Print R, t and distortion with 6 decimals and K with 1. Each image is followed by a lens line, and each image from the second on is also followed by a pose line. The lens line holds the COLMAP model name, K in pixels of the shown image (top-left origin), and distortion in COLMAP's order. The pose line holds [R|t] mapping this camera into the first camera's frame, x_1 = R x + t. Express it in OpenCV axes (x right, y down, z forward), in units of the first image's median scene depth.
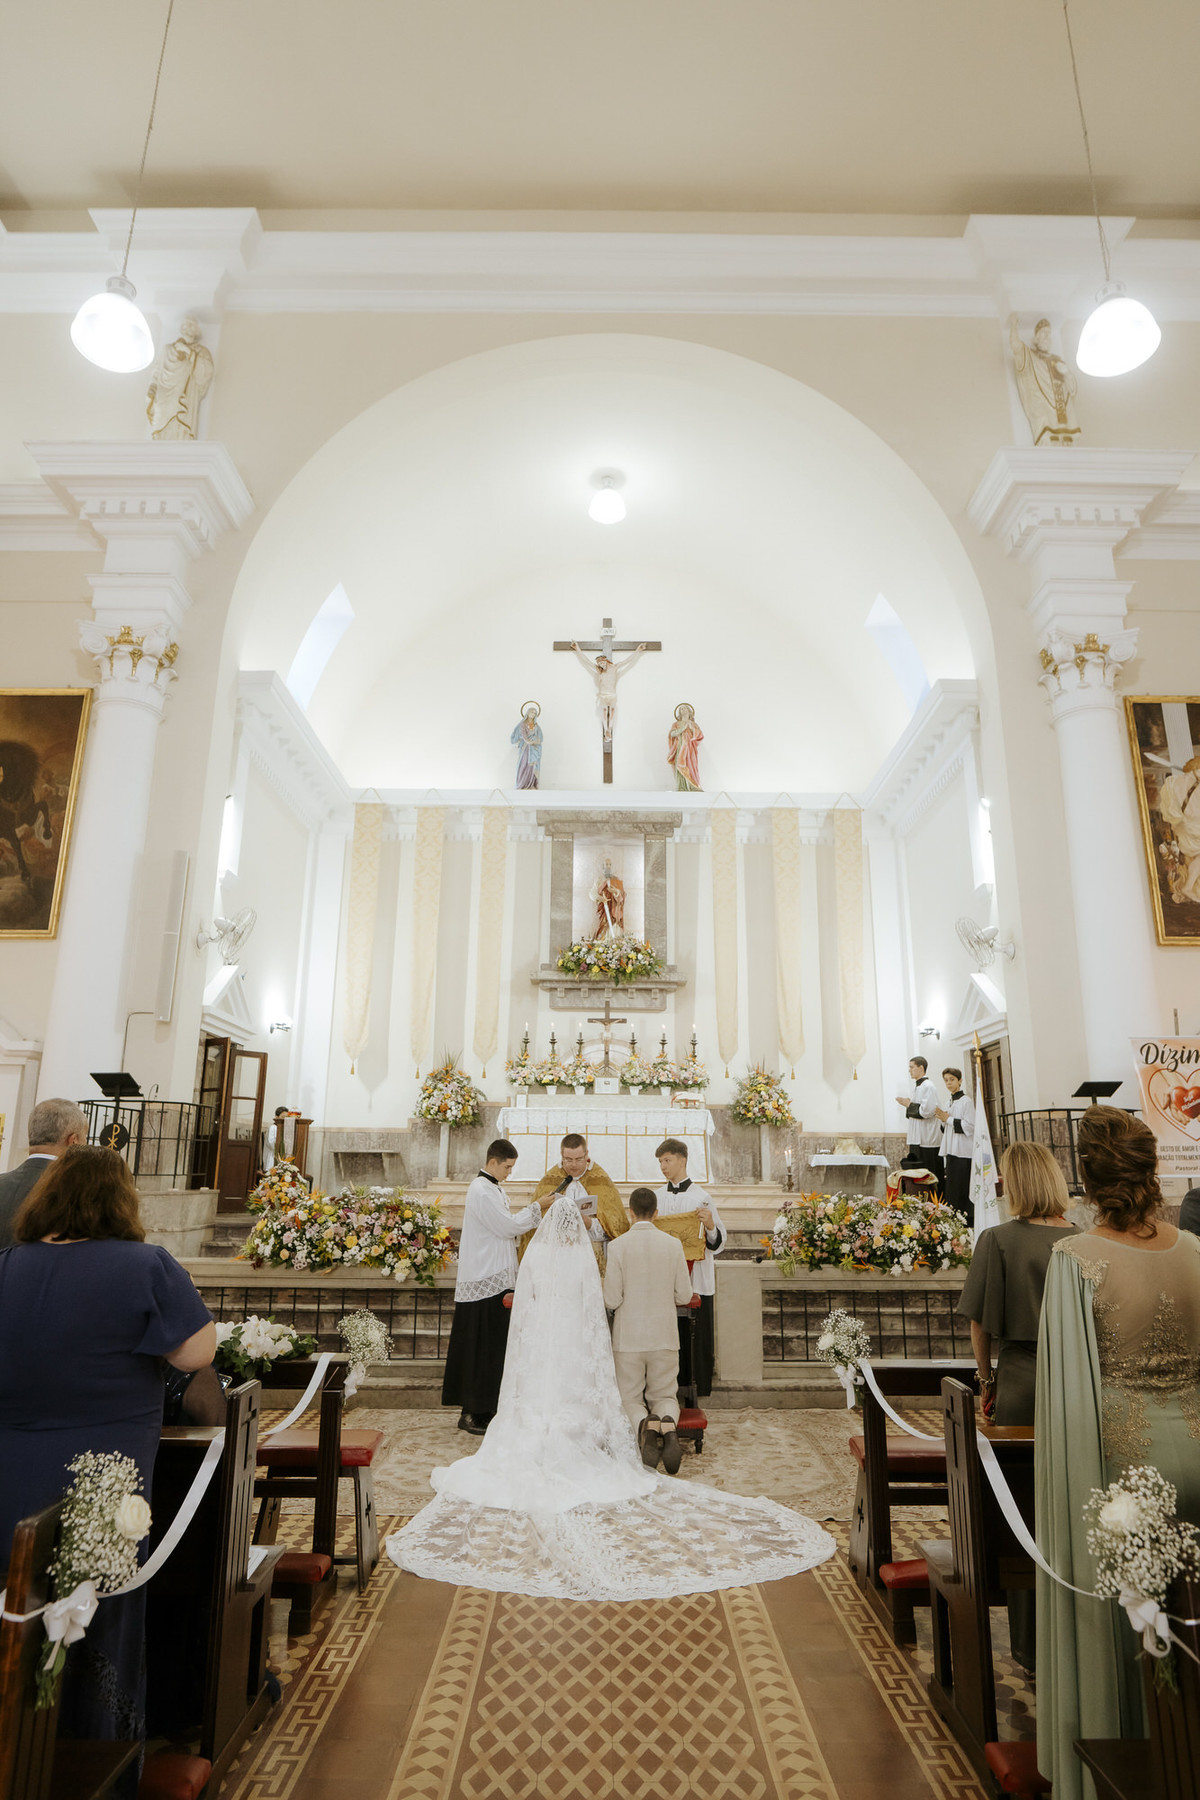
lens RADIAL K [[1090.5, 0, 607.2], [0, 1090.5, 890.8], [0, 0, 1]] dist [-0.031987, -0.005235]
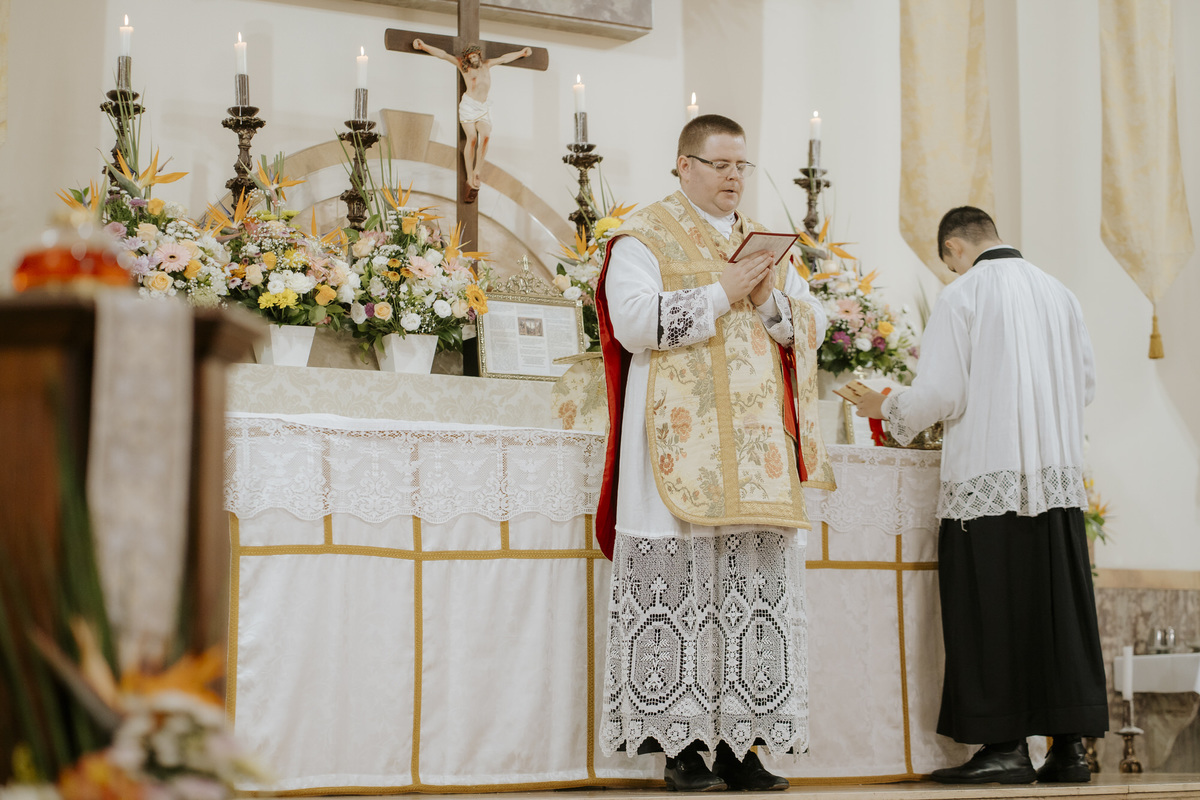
lens RADIAL K [[2796.4, 0, 599.1], [0, 2796.4, 399.1], [0, 0, 1]] dist [-0.059079, 0.000000]
pose [[0.859036, 0.043651, 0.510051, -0.257475], [-0.113759, 0.987723, 0.107065, 0.125648], [-0.499115, -0.149996, 0.853455, 0.505853]]
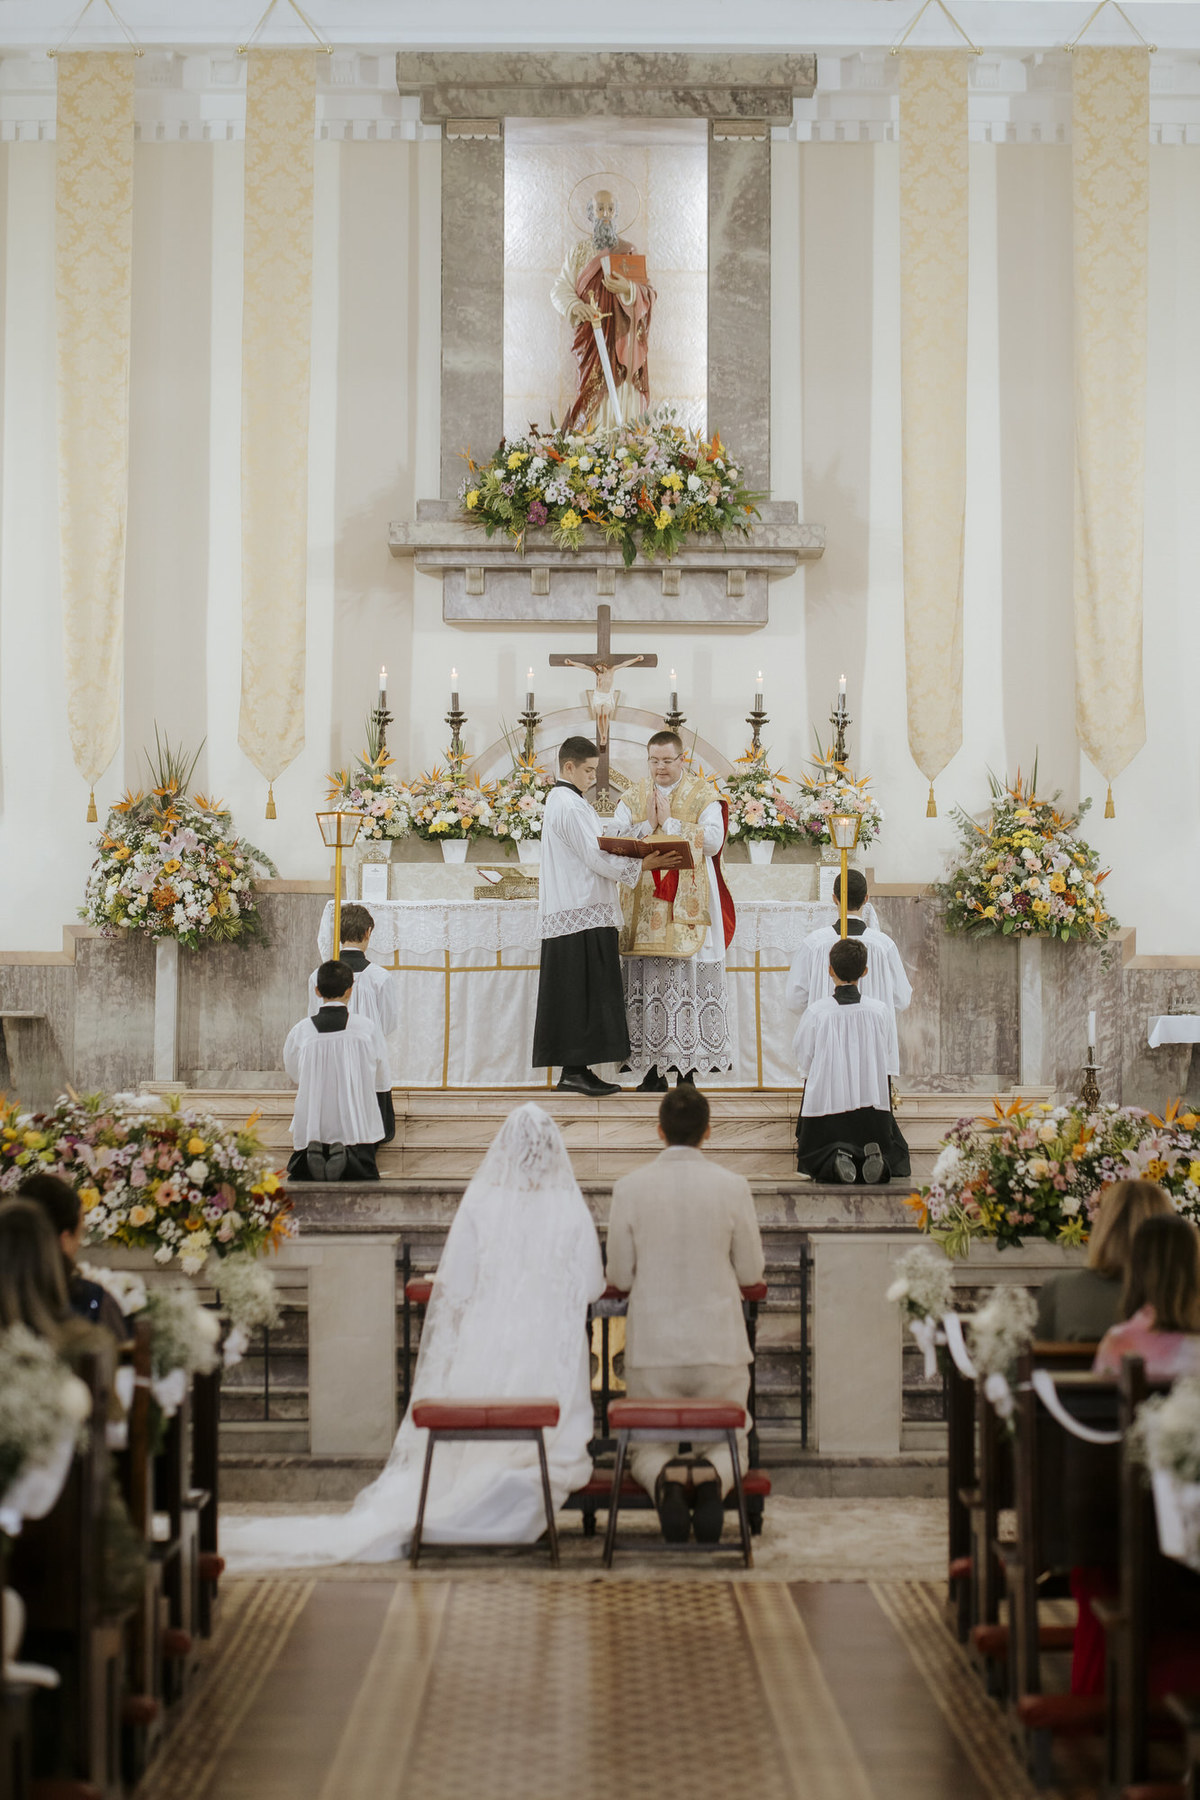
lens RADIAL K [[4194.6, 0, 608.8], [0, 4194.6, 913.9], [0, 0, 1]] dist [-0.059079, 0.000000]
pose [[0.999979, -0.005936, -0.002674, 0.004956], [0.006371, 0.976793, 0.214088, -0.098264], [0.001341, -0.214101, 0.976811, -0.387676]]
